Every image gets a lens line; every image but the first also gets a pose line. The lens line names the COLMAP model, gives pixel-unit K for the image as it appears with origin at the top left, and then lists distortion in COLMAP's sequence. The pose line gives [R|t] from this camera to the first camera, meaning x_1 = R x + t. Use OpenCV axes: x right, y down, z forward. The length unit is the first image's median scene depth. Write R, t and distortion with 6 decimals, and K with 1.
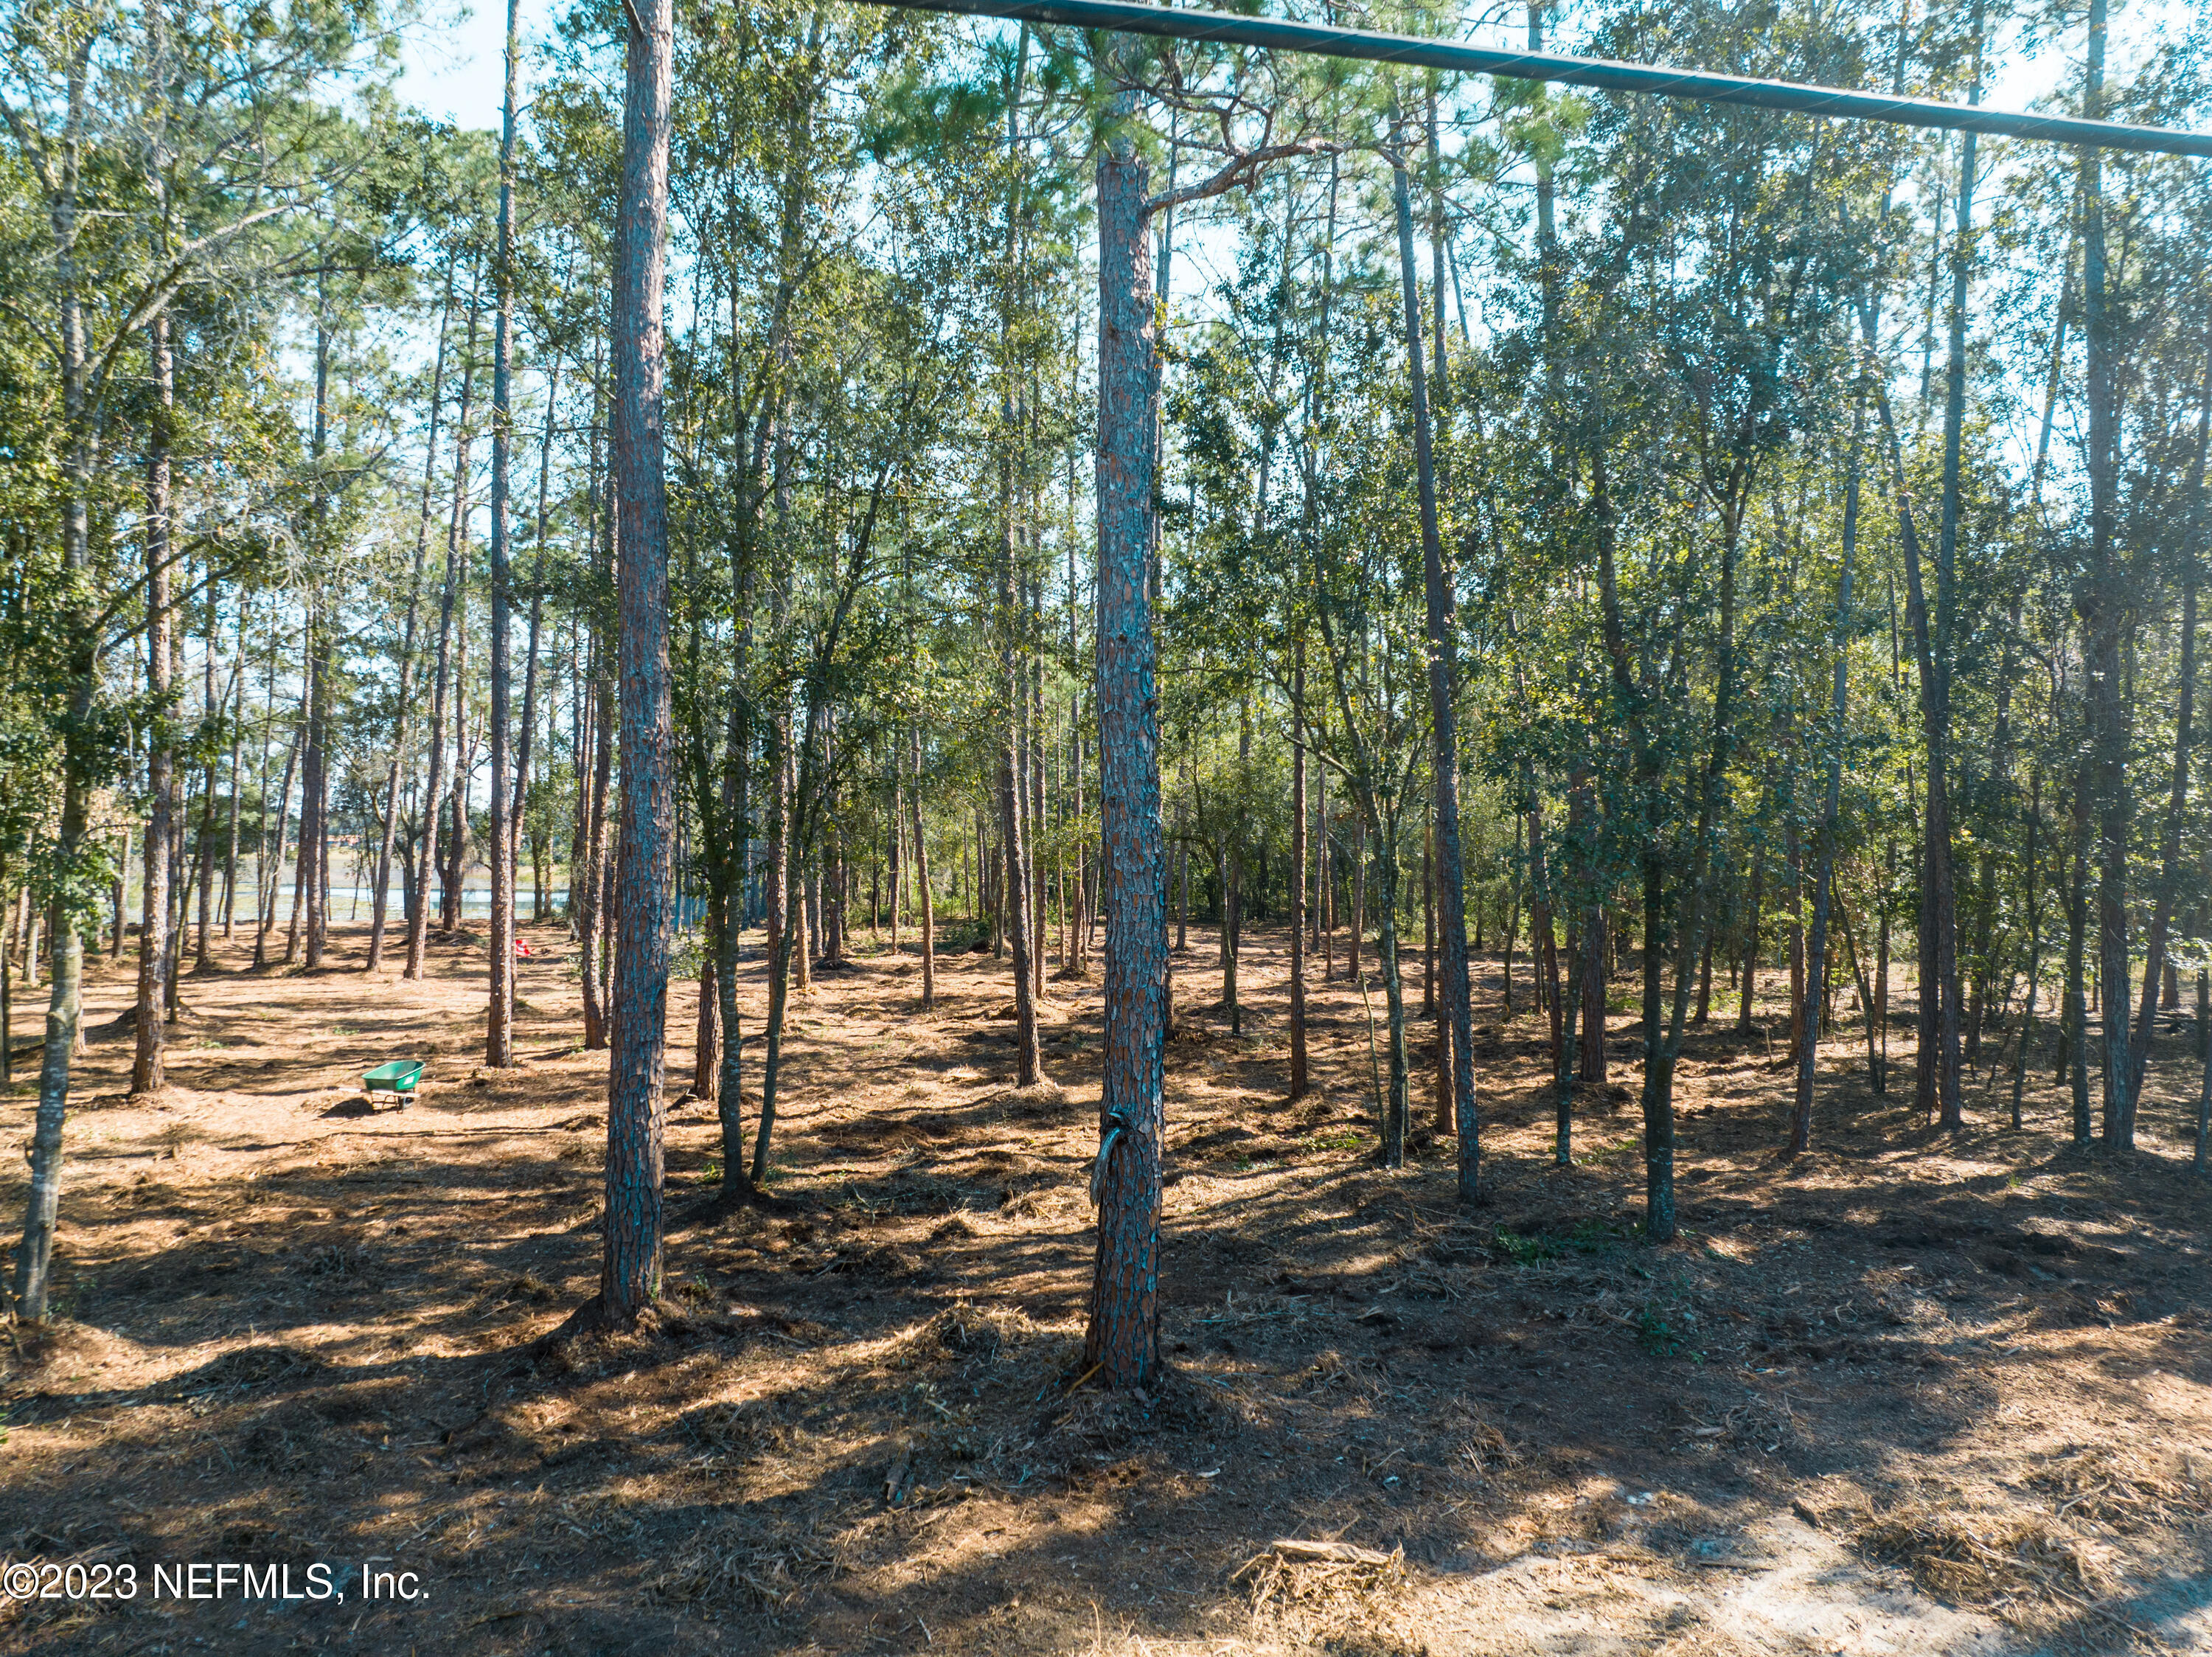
lens RADIAL K [[1562.8, 0, 1106.0], [0, 1562.8, 828.5], [0, 0, 1]] dist [-0.048261, 0.021005]
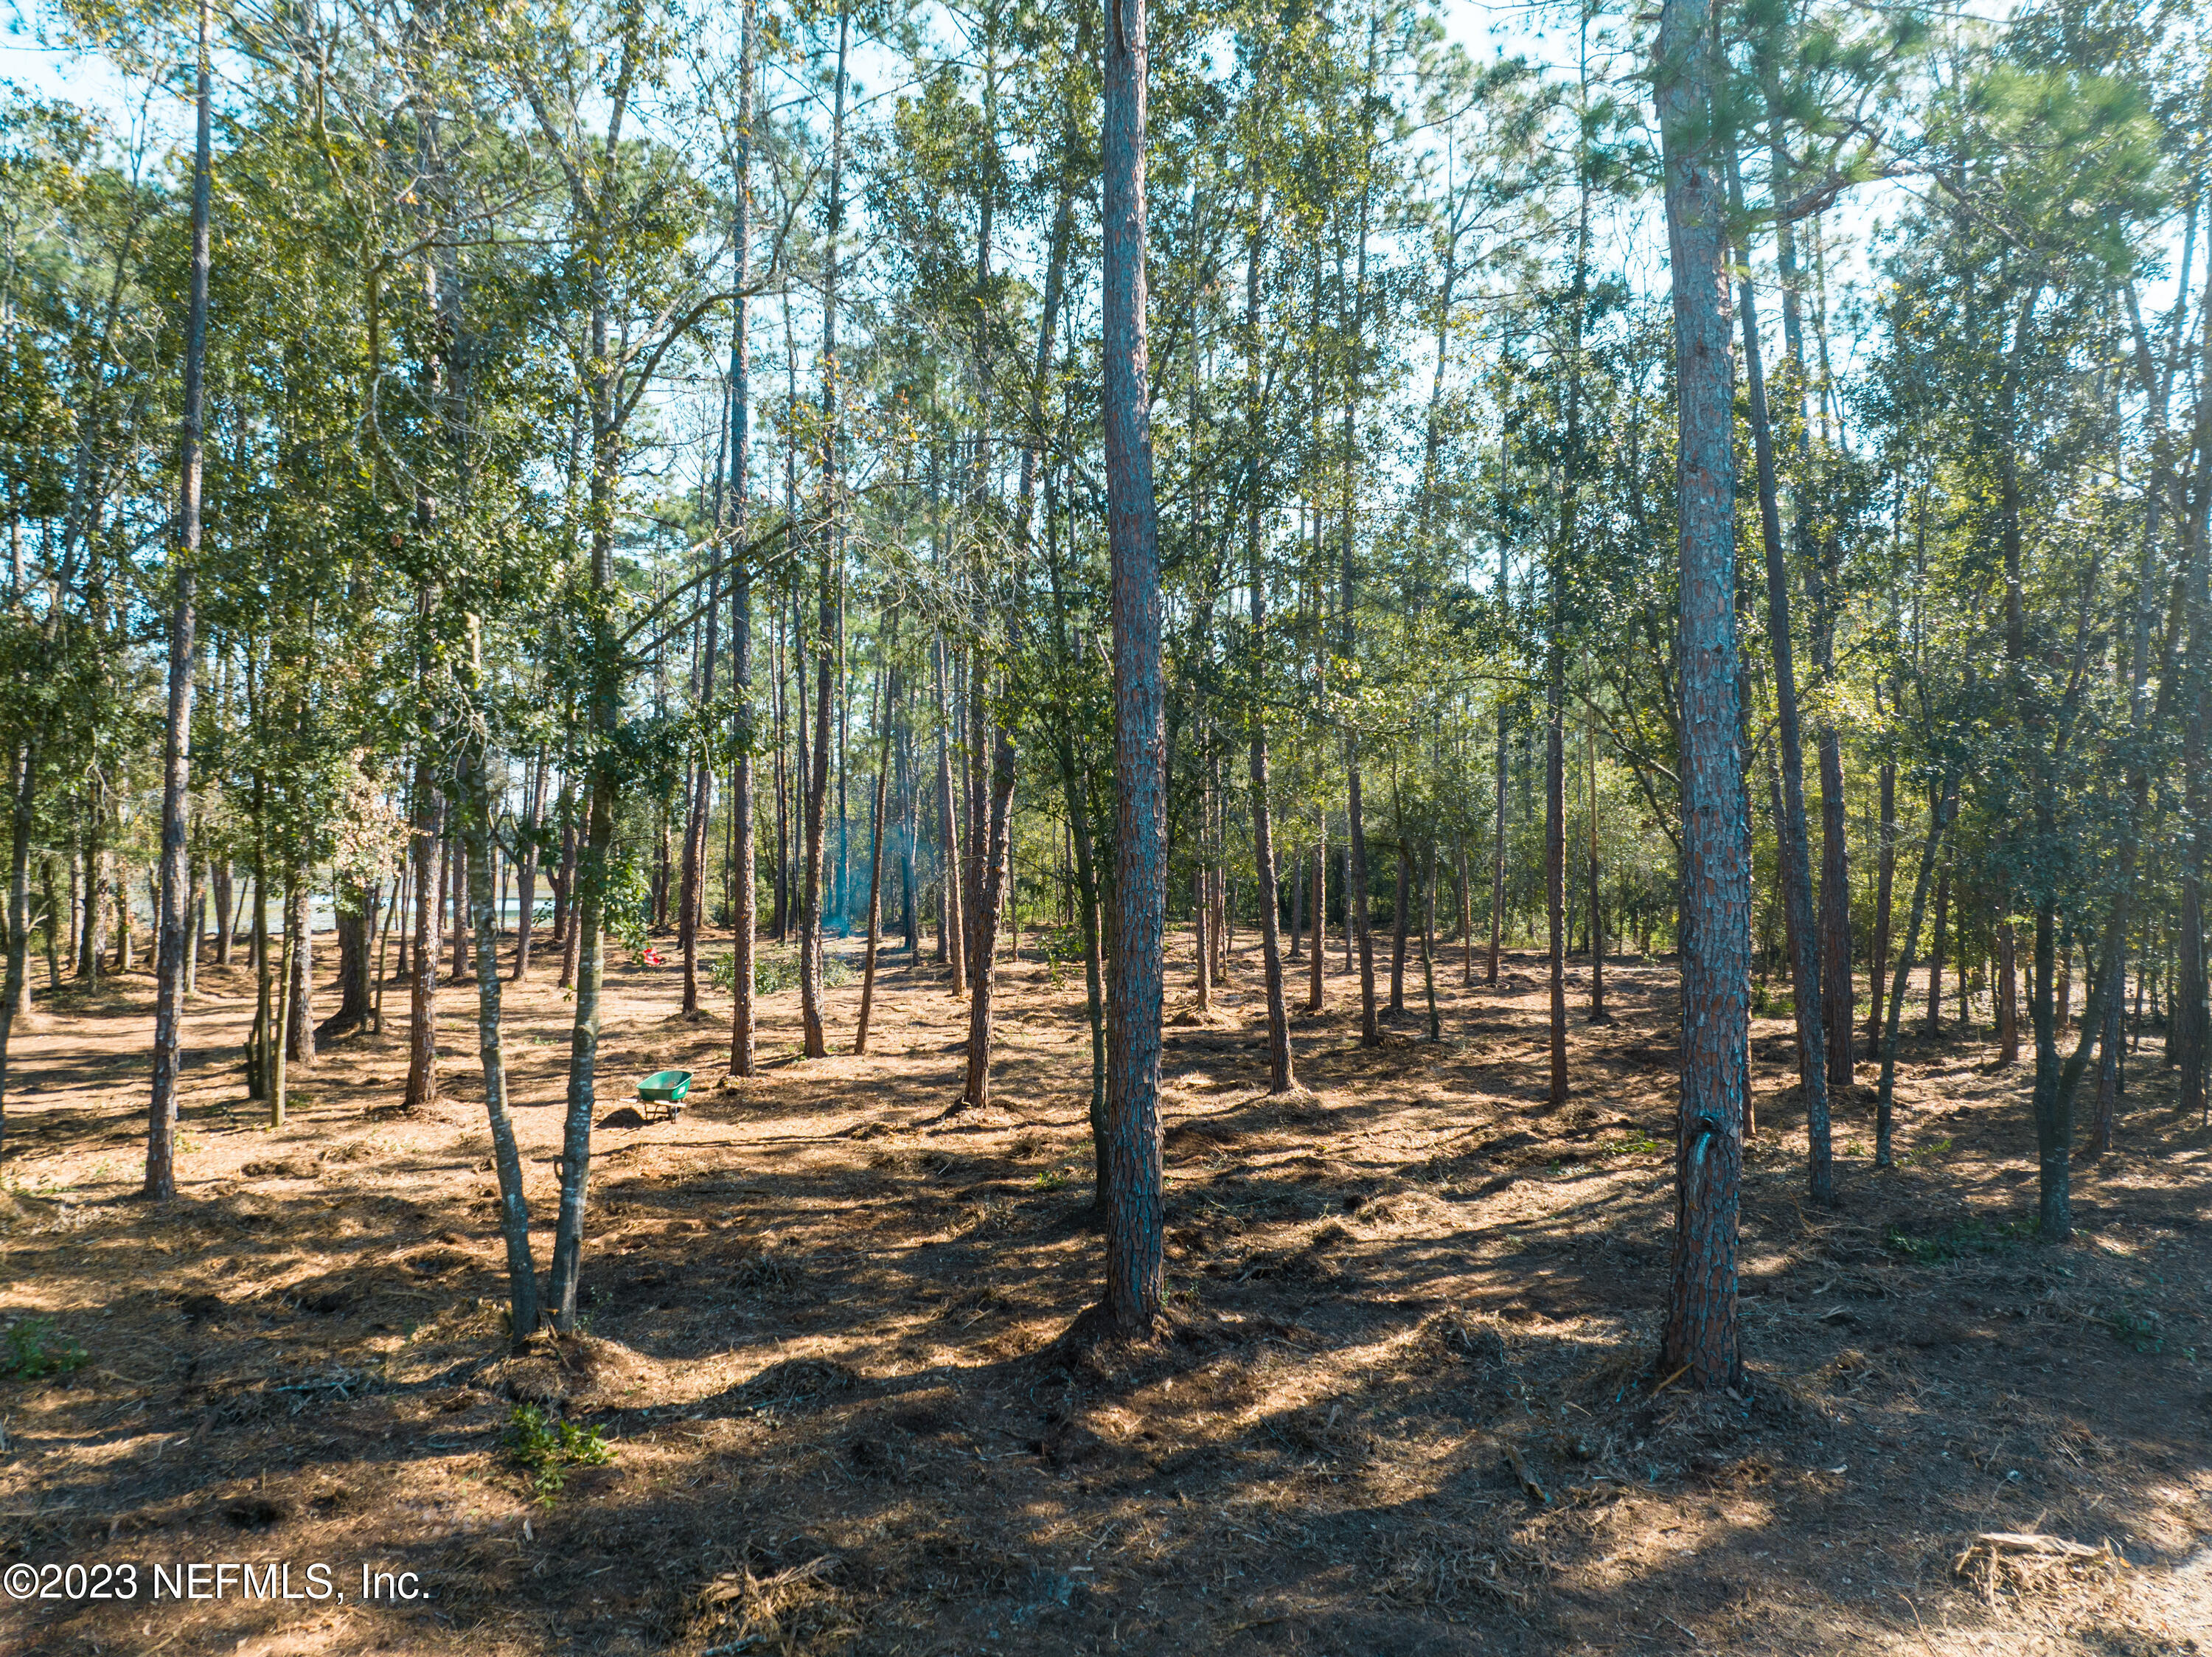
lens RADIAL K [[1562.8, 0, 1106.0], [0, 1562.8, 828.5], [0, 0, 1]] dist [-0.048261, 0.021005]
pose [[0.999989, -0.004213, -0.001879, -0.199306], [0.004206, 0.999985, -0.003414, -0.002083], [0.001893, 0.003406, 0.999992, -0.006378]]
